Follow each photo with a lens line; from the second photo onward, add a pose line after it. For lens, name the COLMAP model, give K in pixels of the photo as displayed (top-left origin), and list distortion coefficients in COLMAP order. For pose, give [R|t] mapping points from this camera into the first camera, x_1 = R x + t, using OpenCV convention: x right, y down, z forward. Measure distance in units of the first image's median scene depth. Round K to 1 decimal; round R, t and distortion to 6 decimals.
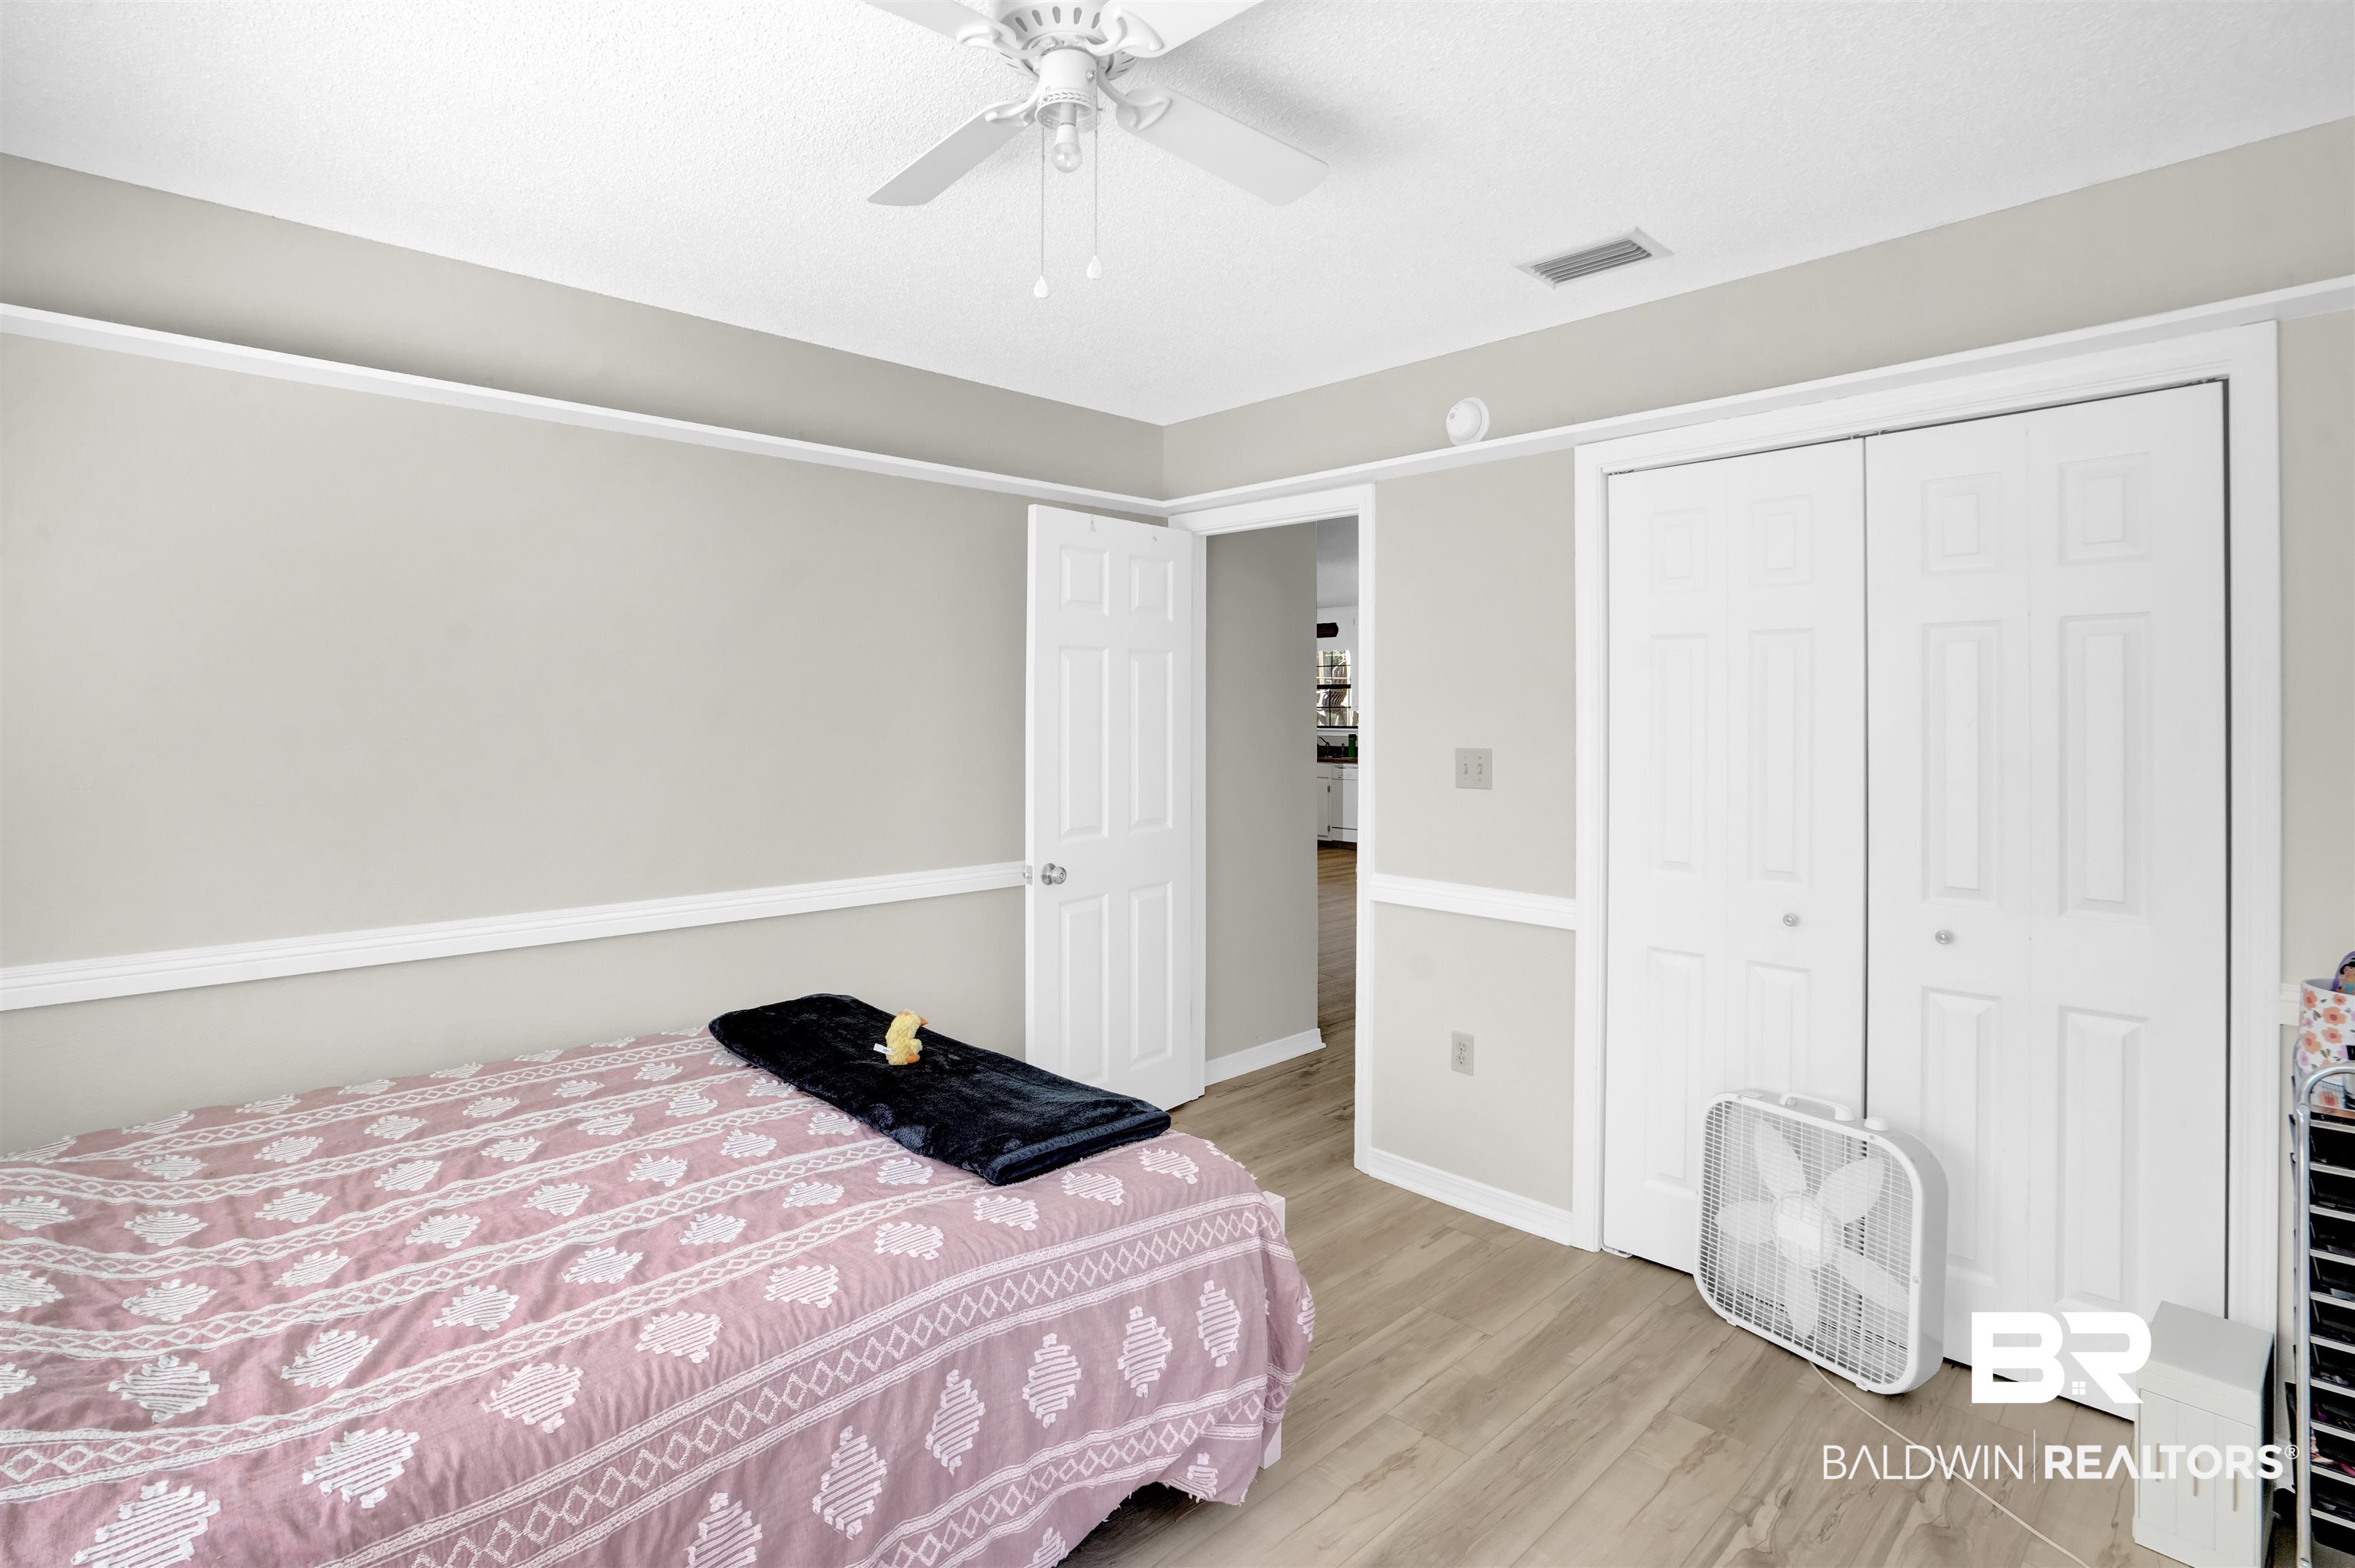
lens RADIAL K [[1118.7, 0, 1213.3], [0, 1118.7, 686.6], [0, 0, 1]] dist [-0.002709, 0.000617]
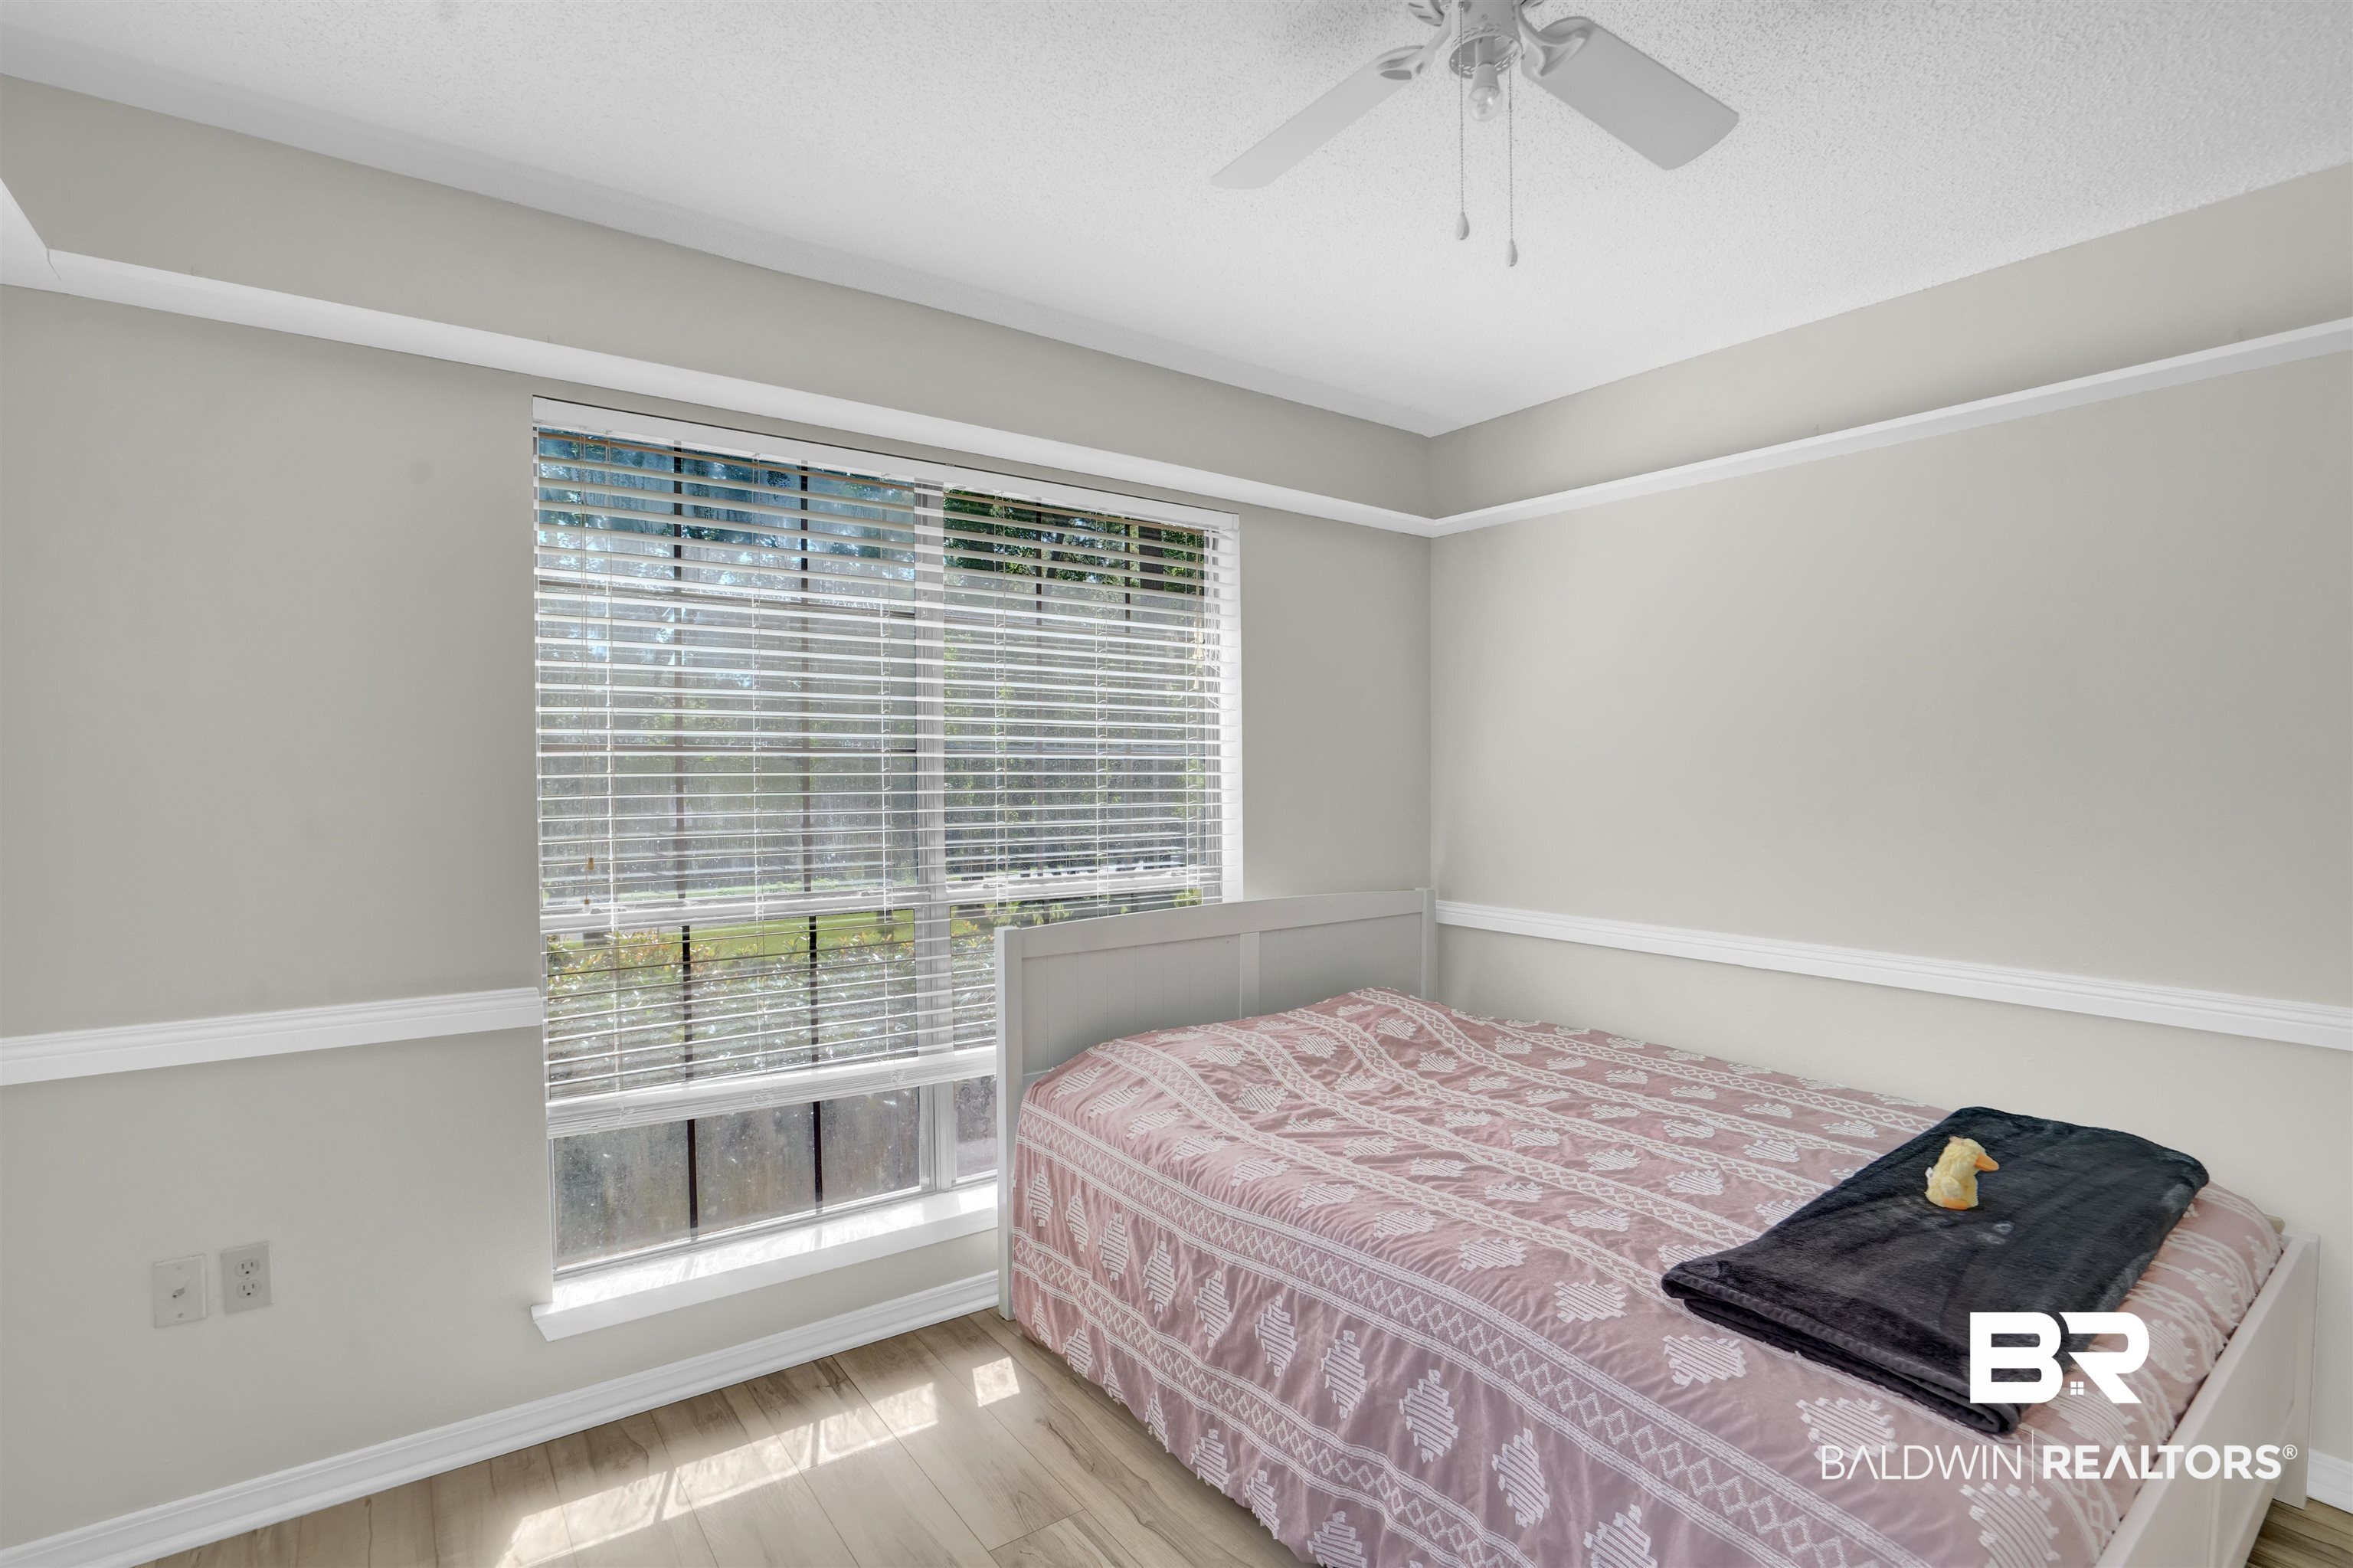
lens RADIAL K [[1158.9, 0, 1176.5], [0, 1158.9, 784.0], [0, 0, 1]] dist [-0.001350, 0.000116]
pose [[-0.147517, 0.004136, -0.989051, 0.806951], [0.026603, 0.999646, 0.000213, 0.058971], [0.988702, -0.026280, -0.147575, 0.876302]]
